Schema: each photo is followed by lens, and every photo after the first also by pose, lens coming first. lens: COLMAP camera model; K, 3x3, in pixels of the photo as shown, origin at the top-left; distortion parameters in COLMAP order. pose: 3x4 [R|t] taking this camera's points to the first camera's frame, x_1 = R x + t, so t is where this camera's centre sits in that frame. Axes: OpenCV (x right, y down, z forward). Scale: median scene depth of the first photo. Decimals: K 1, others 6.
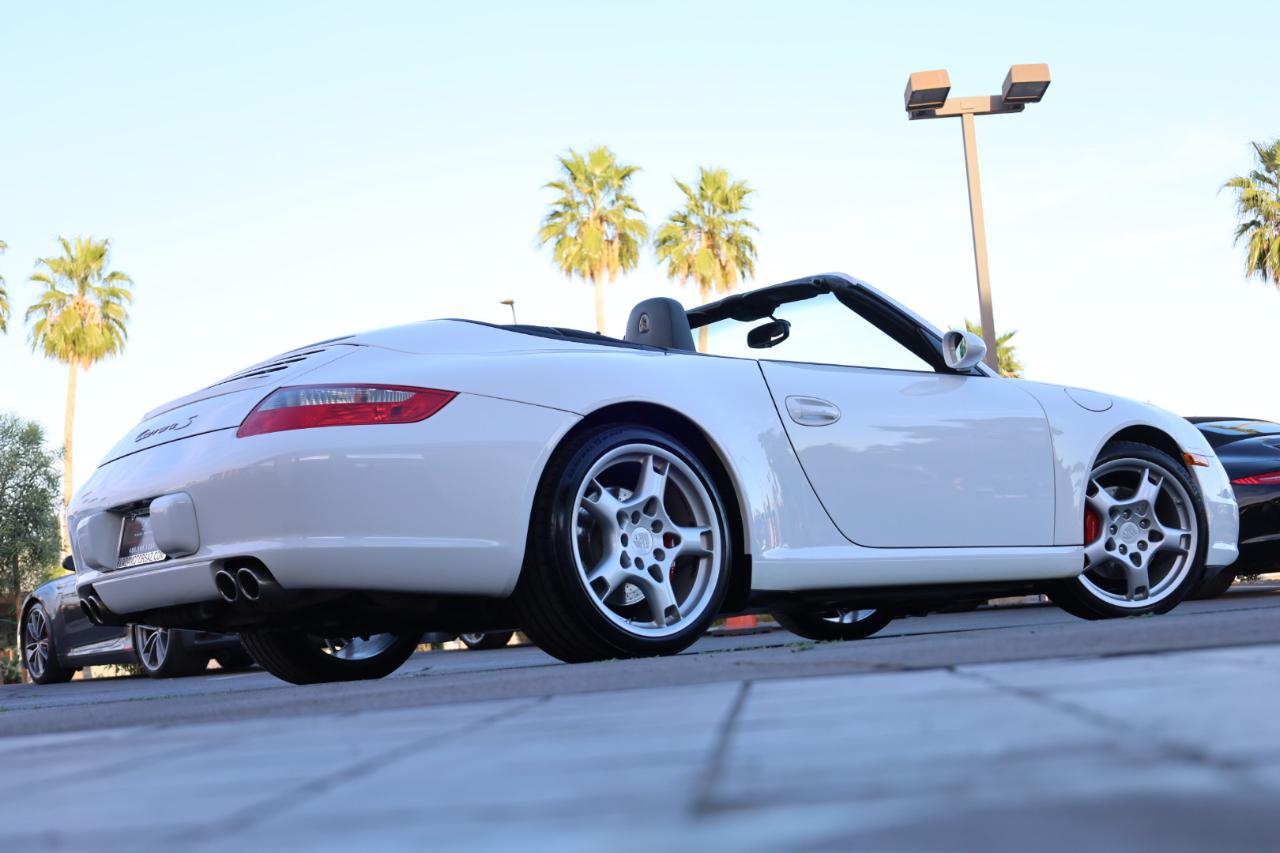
lens RADIAL K [[1848.8, 0, 638.8], [0, 1848.8, 425.1], [0, 0, 1]] dist [0.003862, -0.001259]
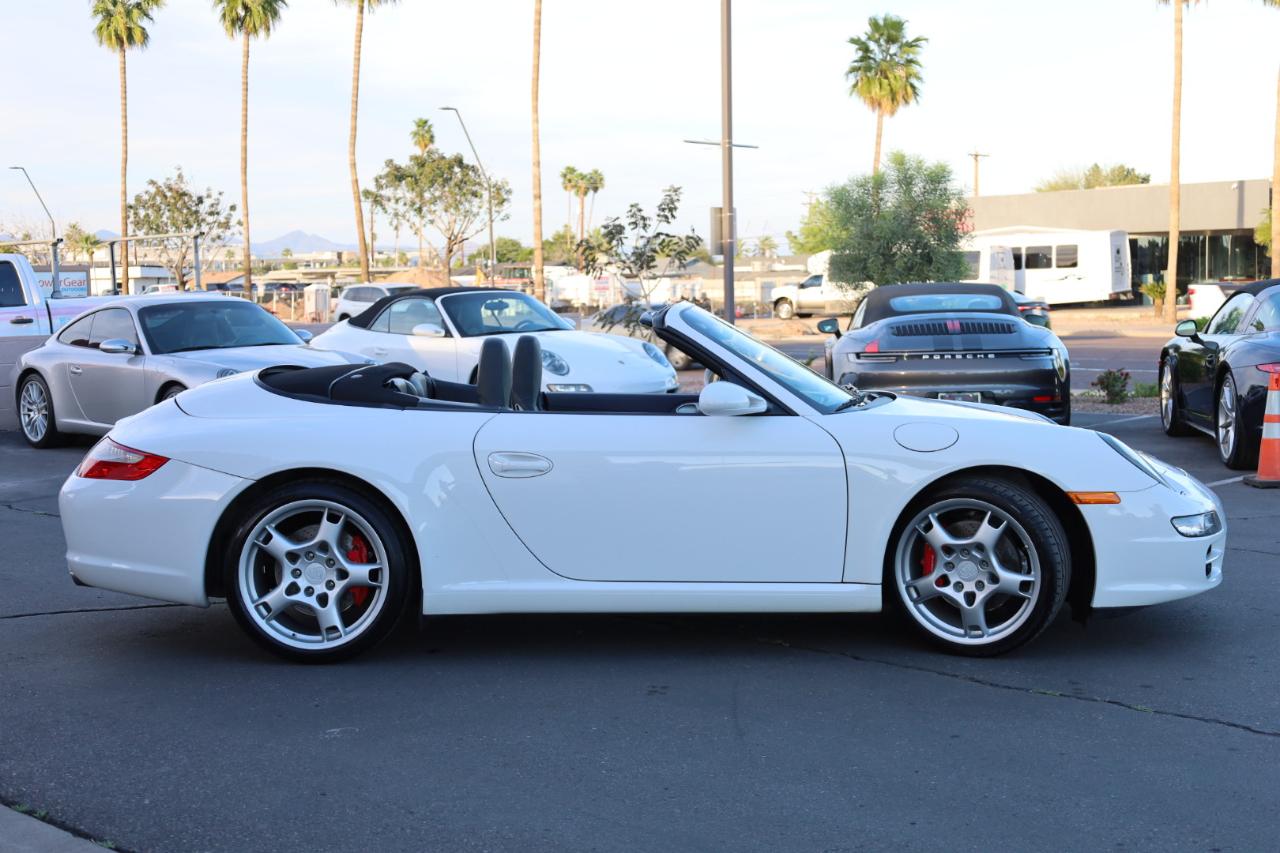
lens RADIAL K [[1749.9, 0, 640.0], [0, 1749.9, 426.5], [0, 0, 1]] dist [-0.003530, -0.012422]
pose [[0.758163, 0.113088, -0.642183, 0.935100], [0.030432, 0.977636, 0.208089, -0.281641], [0.651354, -0.177309, 0.737767, 0.263007]]
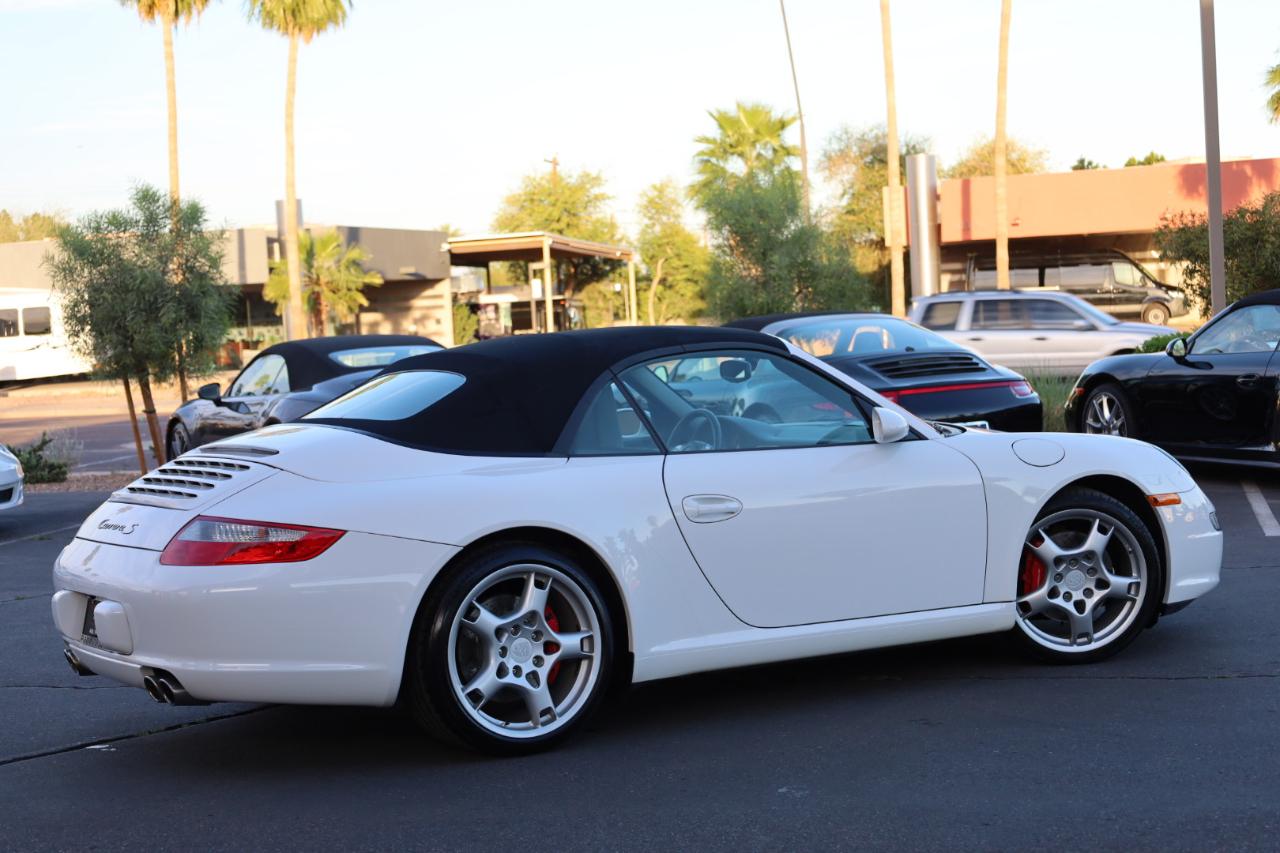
lens RADIAL K [[2130.4, 0, 632.9], [0, 2130.4, 425.1], [0, 0, 1]] dist [-0.003595, 0.067711]
pose [[0.988274, 0.033563, -0.148954, 0.252186], [-0.008494, 0.986116, 0.165838, -0.281946], [0.152452, -0.162629, 0.974839, -0.218248]]
